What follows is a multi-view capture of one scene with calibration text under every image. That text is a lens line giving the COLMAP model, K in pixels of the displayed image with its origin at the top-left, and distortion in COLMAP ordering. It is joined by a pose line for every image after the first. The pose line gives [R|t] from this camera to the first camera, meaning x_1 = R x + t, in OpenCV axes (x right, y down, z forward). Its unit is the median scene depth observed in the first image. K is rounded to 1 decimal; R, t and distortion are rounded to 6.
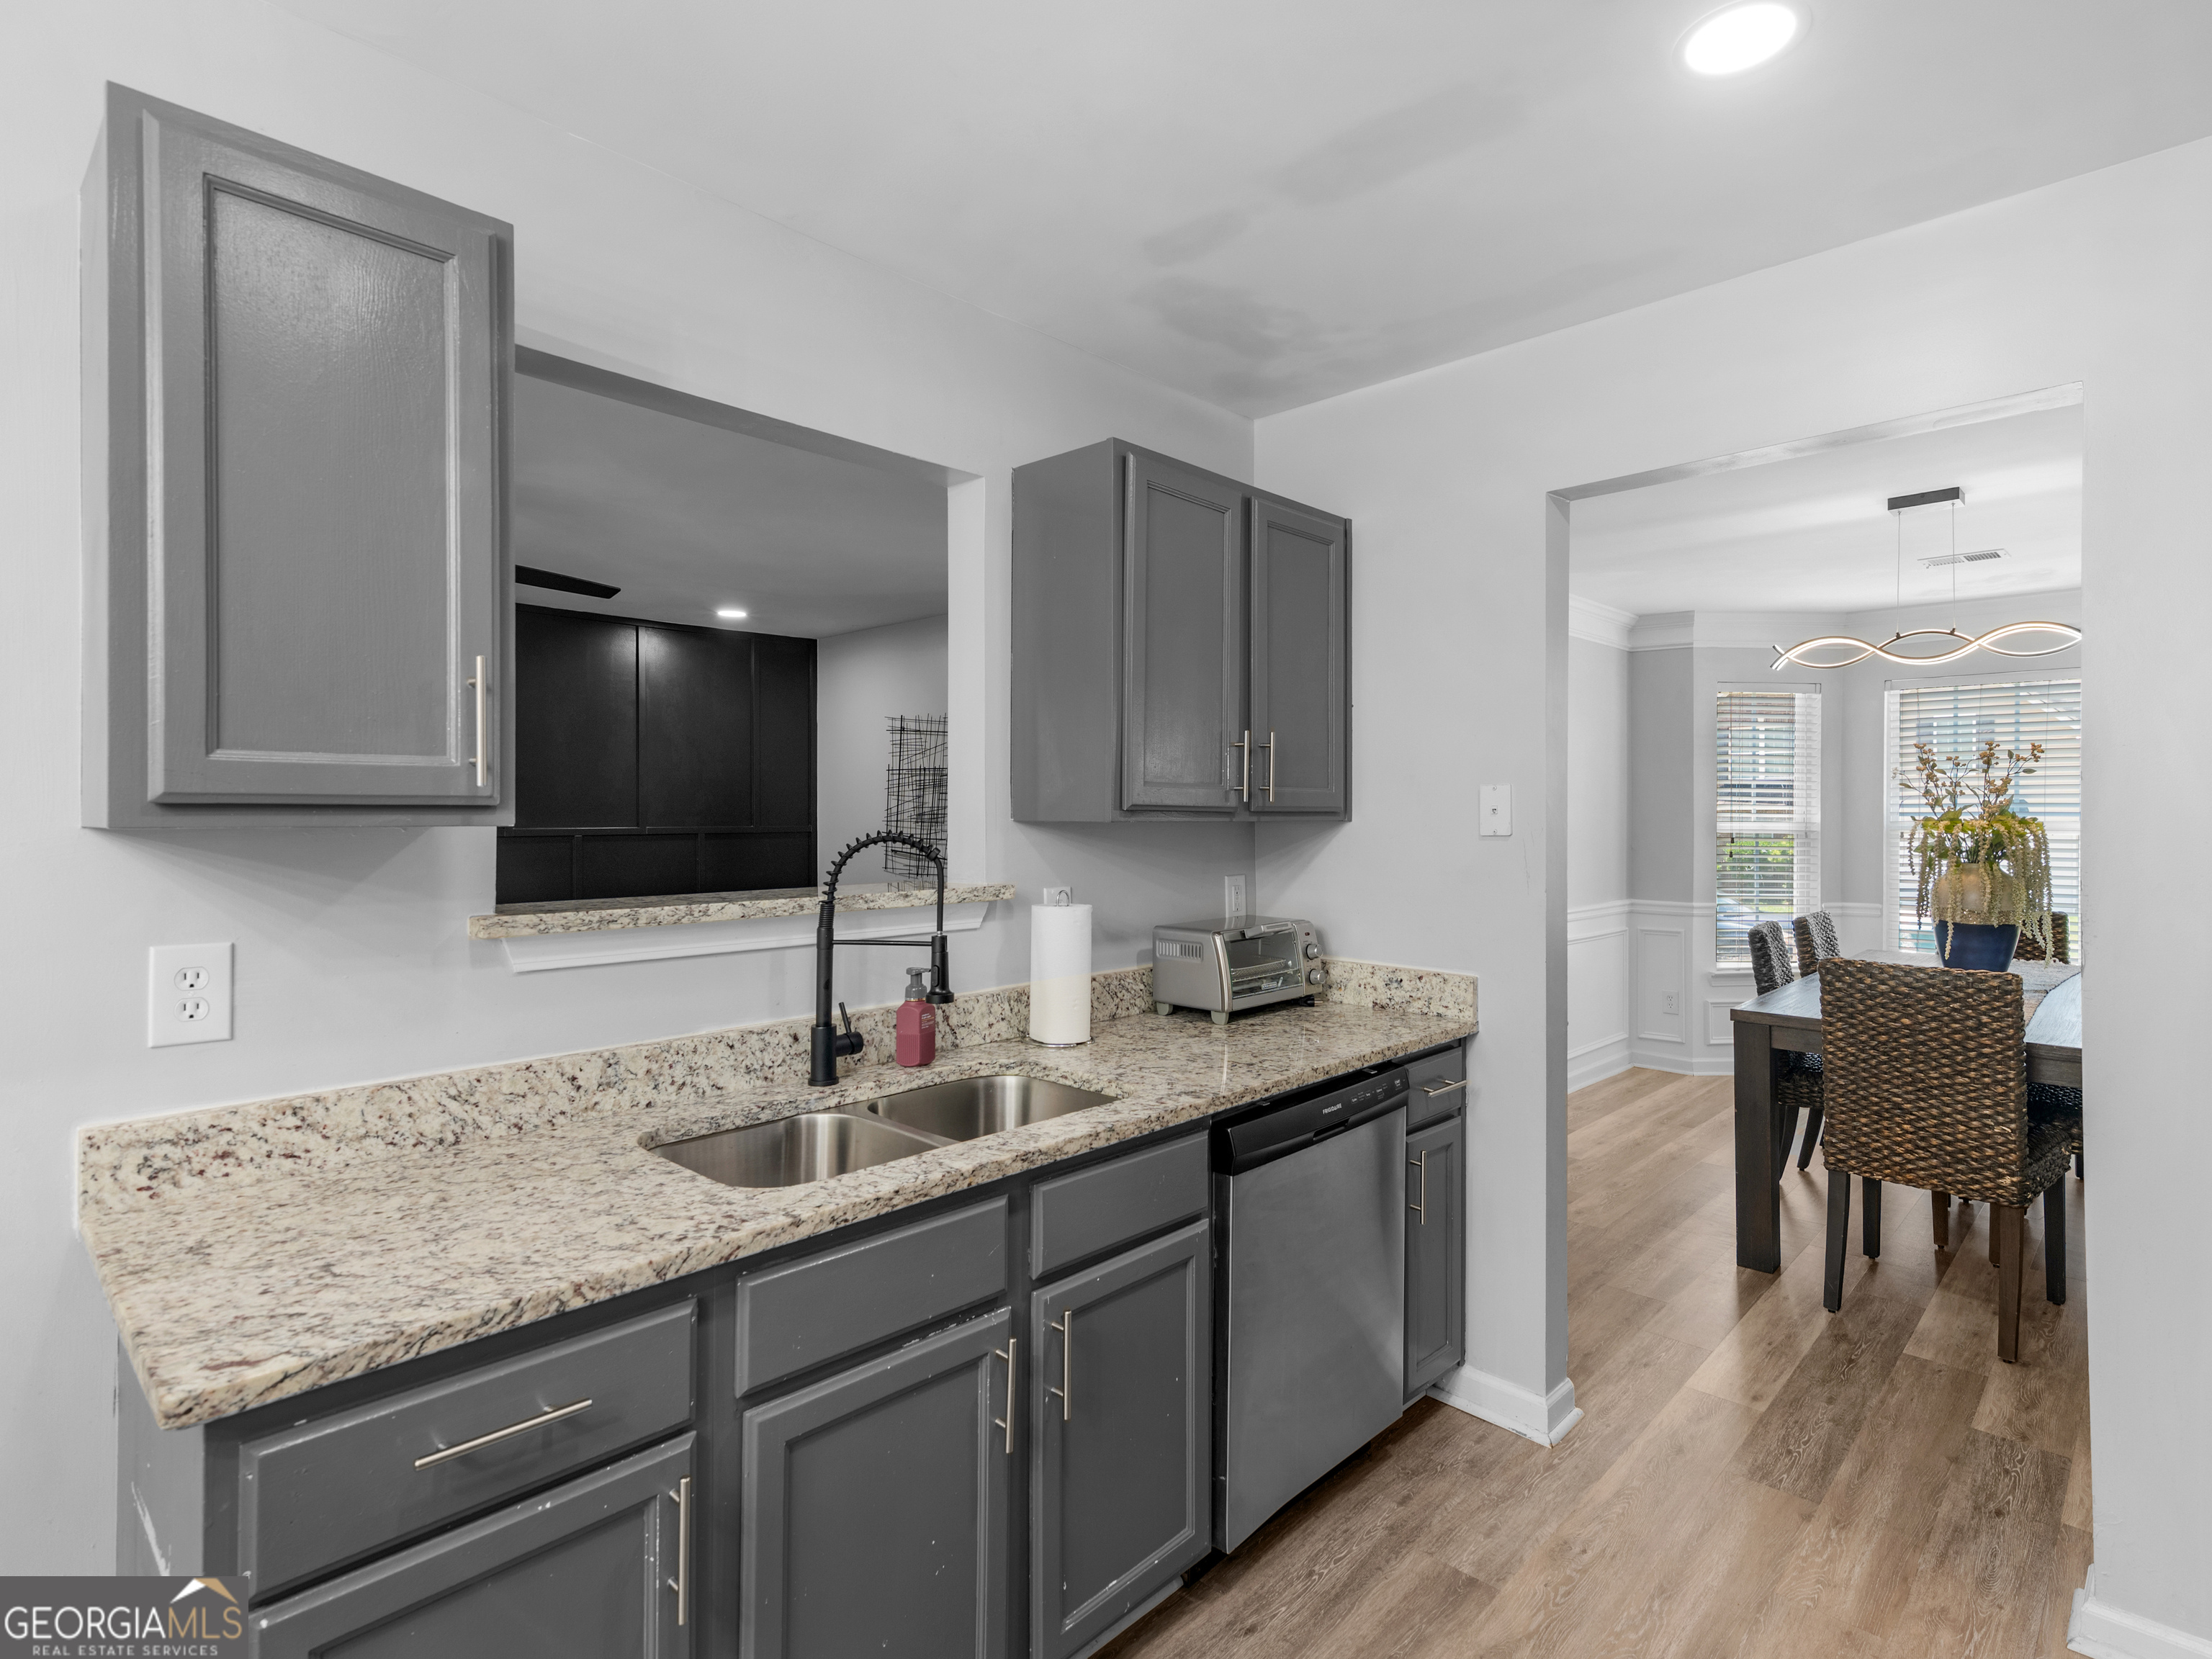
lens RADIAL K [[1124.5, 0, 1200.6], [0, 1124.5, 833.0], [0, 0, 1]] dist [0.026686, -0.005216]
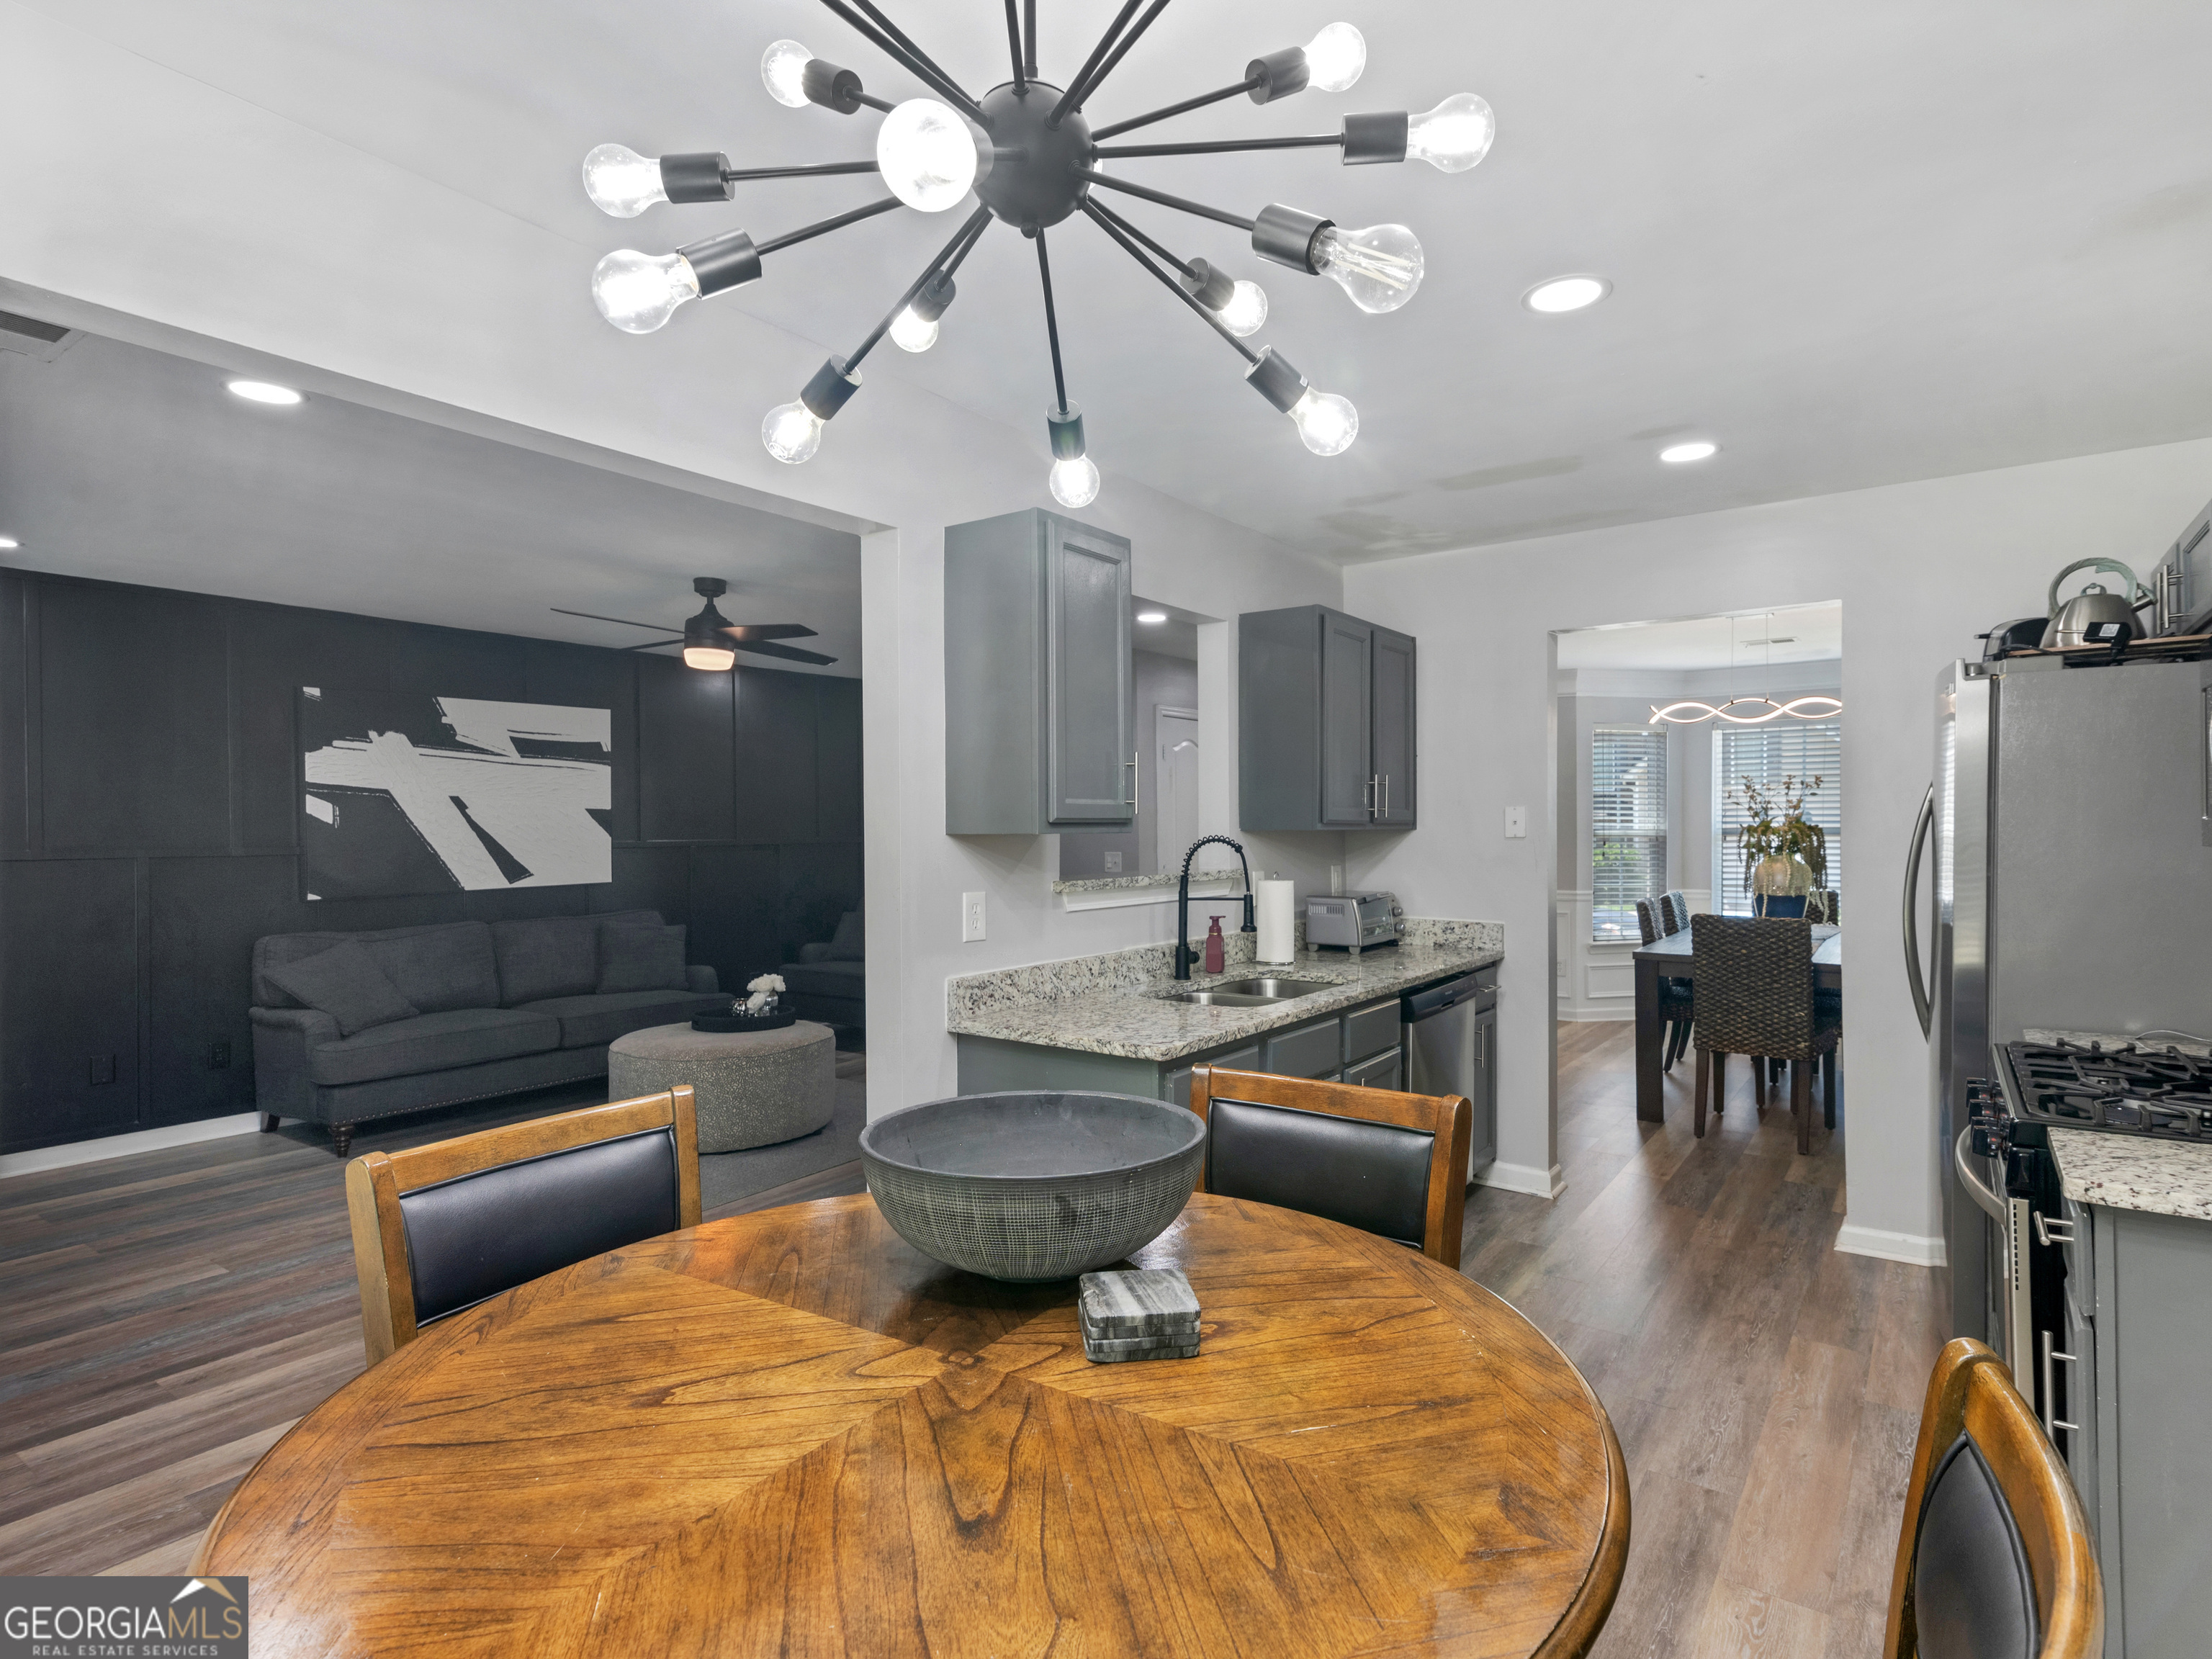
lens RADIAL K [[1124.5, 0, 1173.7], [0, 1124.5, 860.2], [0, 0, 1]] dist [0.026686, -0.005216]
pose [[0.992875, -0.010817, 0.118666, -0.398502], [0.009321, 0.999870, 0.013157, 0.009086], [-0.118793, -0.011957, 0.992847, -0.531964]]
